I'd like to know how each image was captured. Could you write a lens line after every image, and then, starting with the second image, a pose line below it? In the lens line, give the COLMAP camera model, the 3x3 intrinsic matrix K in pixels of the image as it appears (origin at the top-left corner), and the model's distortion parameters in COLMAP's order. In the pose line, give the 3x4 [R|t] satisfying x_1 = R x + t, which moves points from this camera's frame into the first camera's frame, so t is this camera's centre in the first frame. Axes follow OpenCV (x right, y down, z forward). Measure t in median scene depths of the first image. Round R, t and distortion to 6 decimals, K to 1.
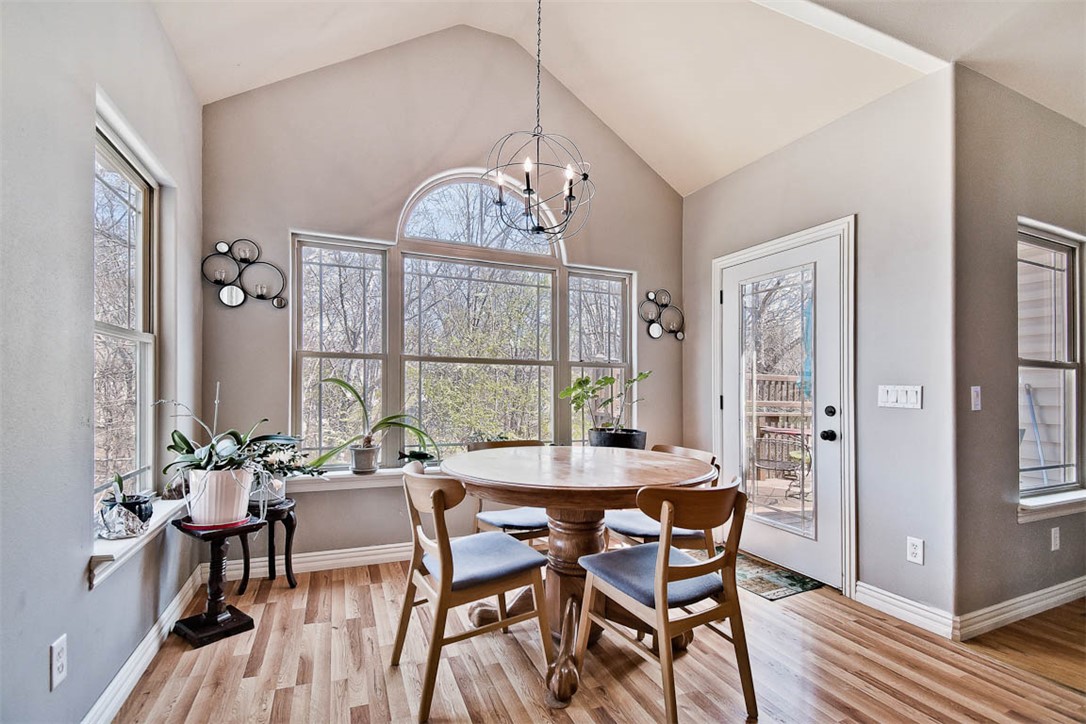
lens RADIAL K [[495.9, 0, 536.3], [0, 495.9, 364.5], [0, 0, 1]] dist [-0.000287, 0.000073]
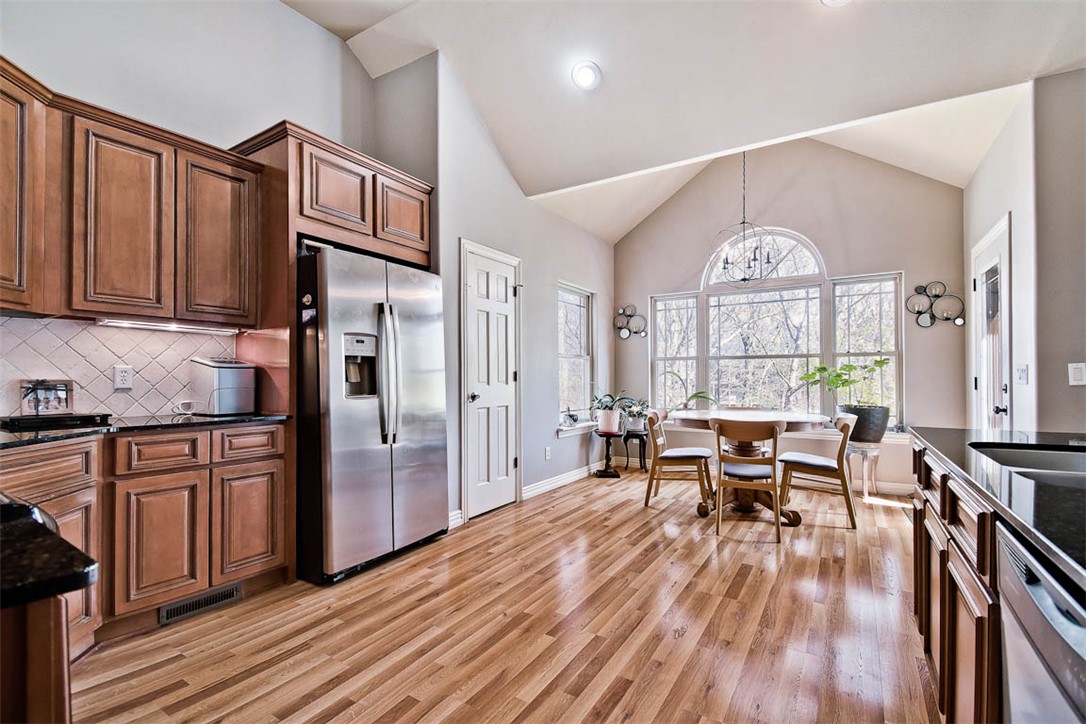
lens RADIAL K [[495.9, 0, 536.3], [0, 495.9, 364.5], [0, 0, 1]] dist [-0.000287, 0.000073]
pose [[0.560795, -0.040120, -0.826982, 0.961696], [0.055547, 0.998398, -0.010768, -0.006888], [0.826089, -0.039898, 0.562126, -0.523851]]
